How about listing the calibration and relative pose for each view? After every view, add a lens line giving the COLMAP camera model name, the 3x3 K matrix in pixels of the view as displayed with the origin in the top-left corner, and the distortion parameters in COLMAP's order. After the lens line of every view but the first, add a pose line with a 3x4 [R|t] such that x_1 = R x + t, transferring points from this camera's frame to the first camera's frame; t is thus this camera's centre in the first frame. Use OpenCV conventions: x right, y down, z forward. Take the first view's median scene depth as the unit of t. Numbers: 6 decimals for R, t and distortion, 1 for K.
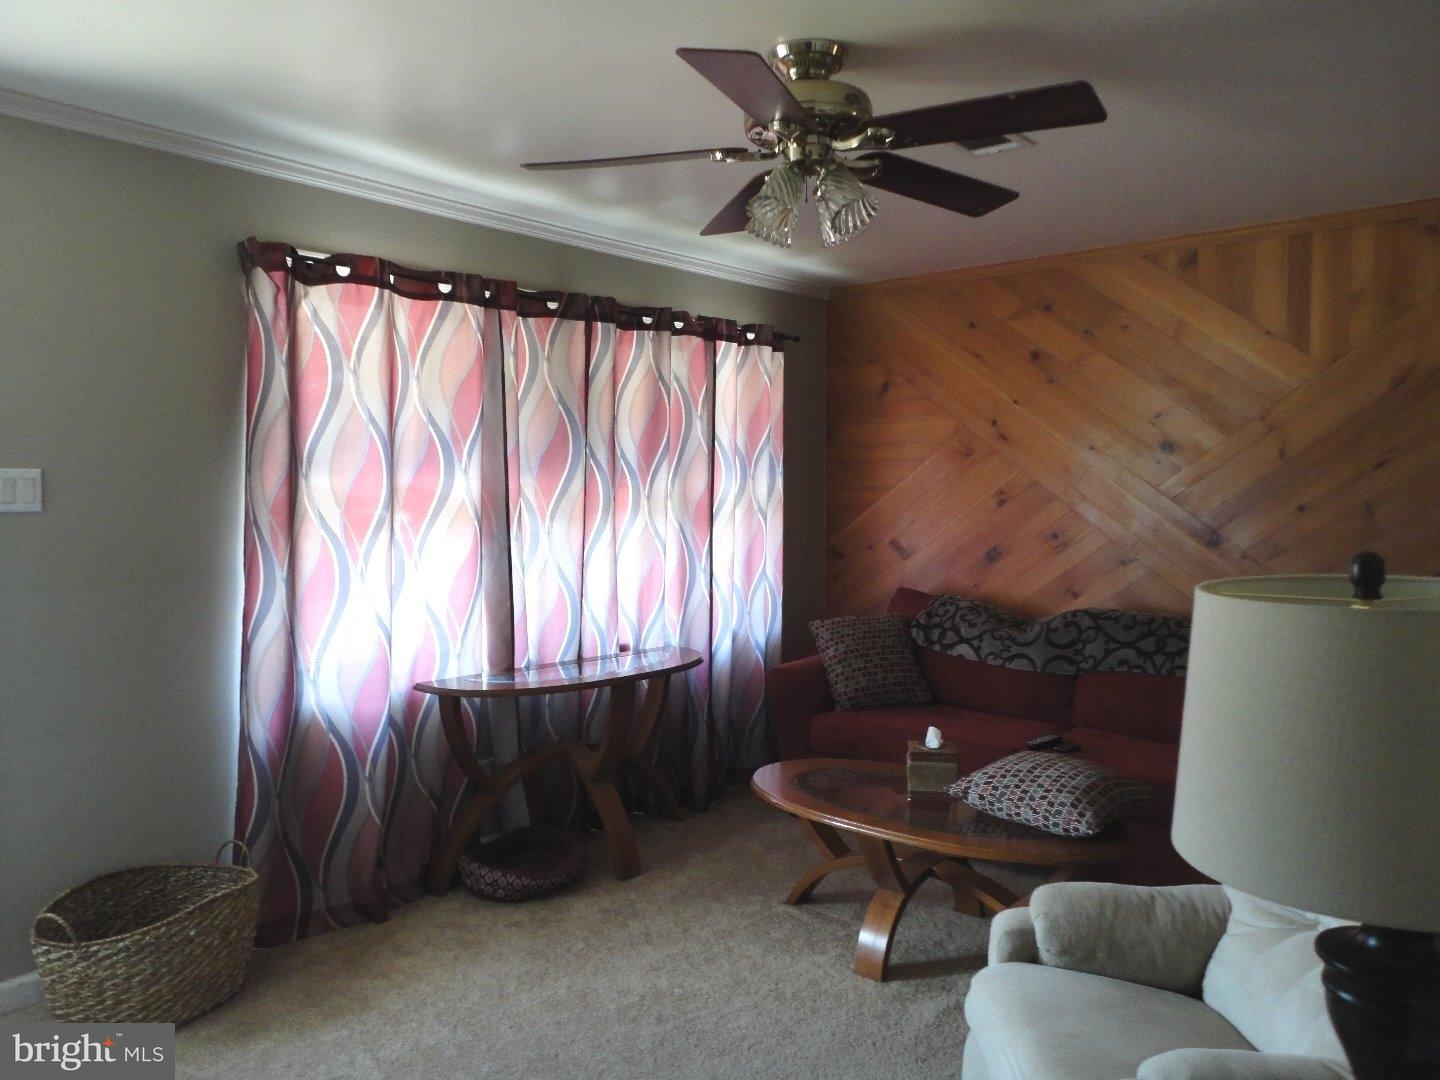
lens RADIAL K [[1049.4, 0, 718.5], [0, 1049.4, 541.9], [0, 0, 1]] dist [-0.006914, 0.003274]
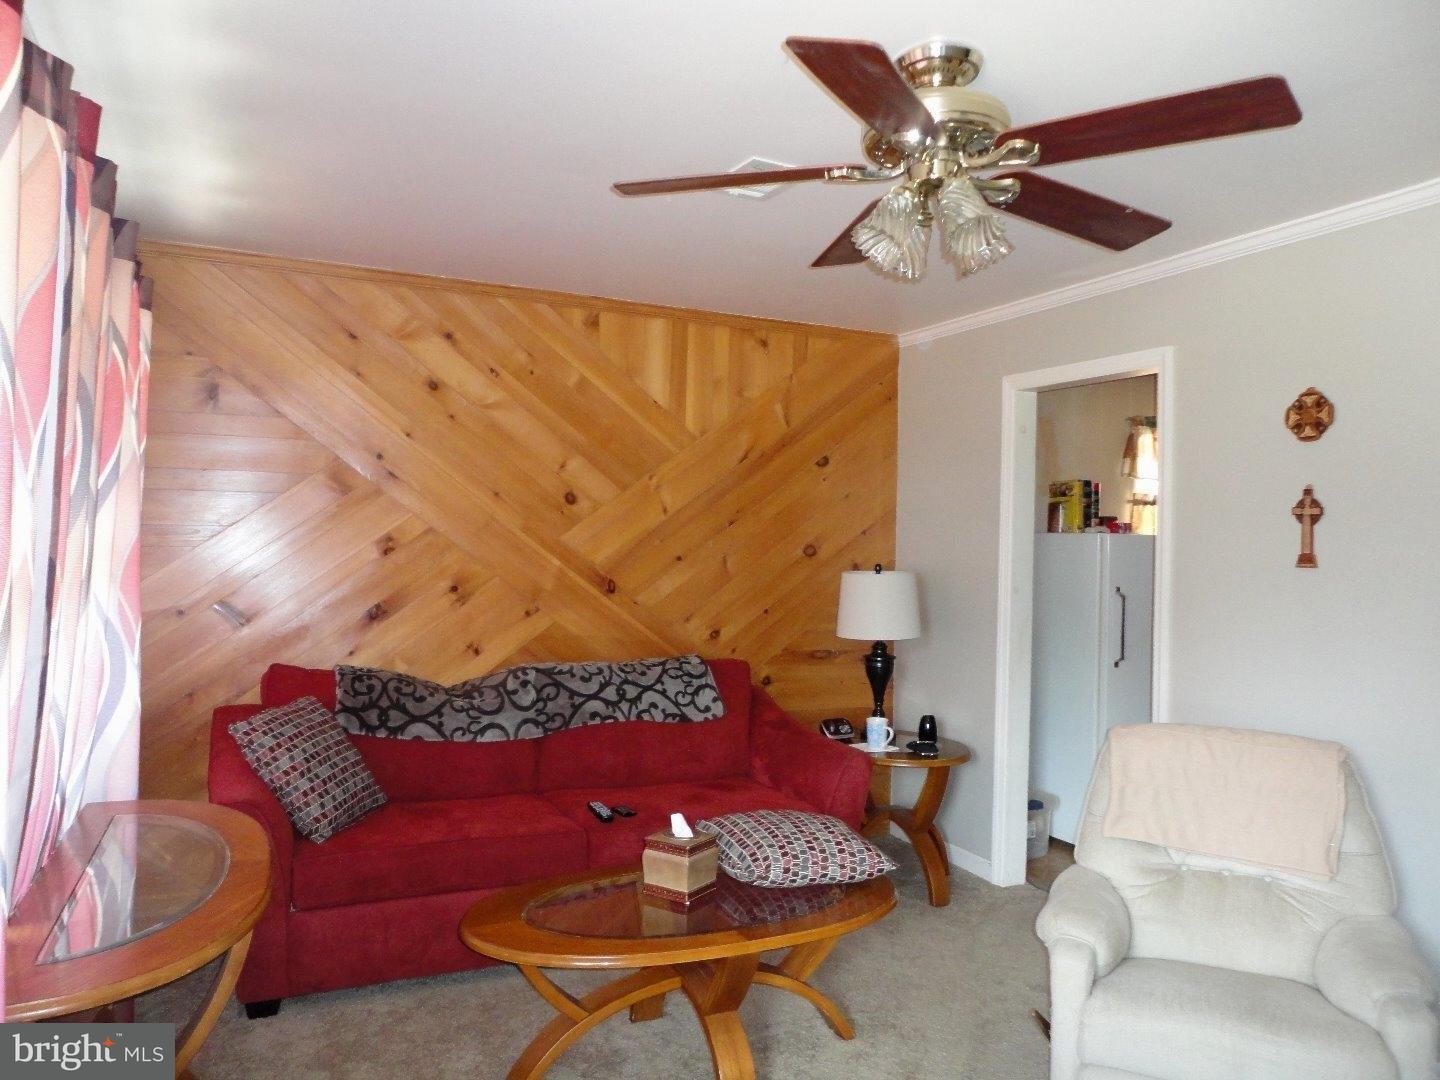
lens RADIAL K [[1088.1, 0, 720.2], [0, 1088.1, 536.6], [0, 0, 1]] dist [0.001593, -0.000101]
pose [[0.383608, 0.001832, 0.923494, -0.500893], [0.015361, 0.999847, -0.008364, -0.042518], [-0.923368, 0.017394, 0.383521, 0.467602]]
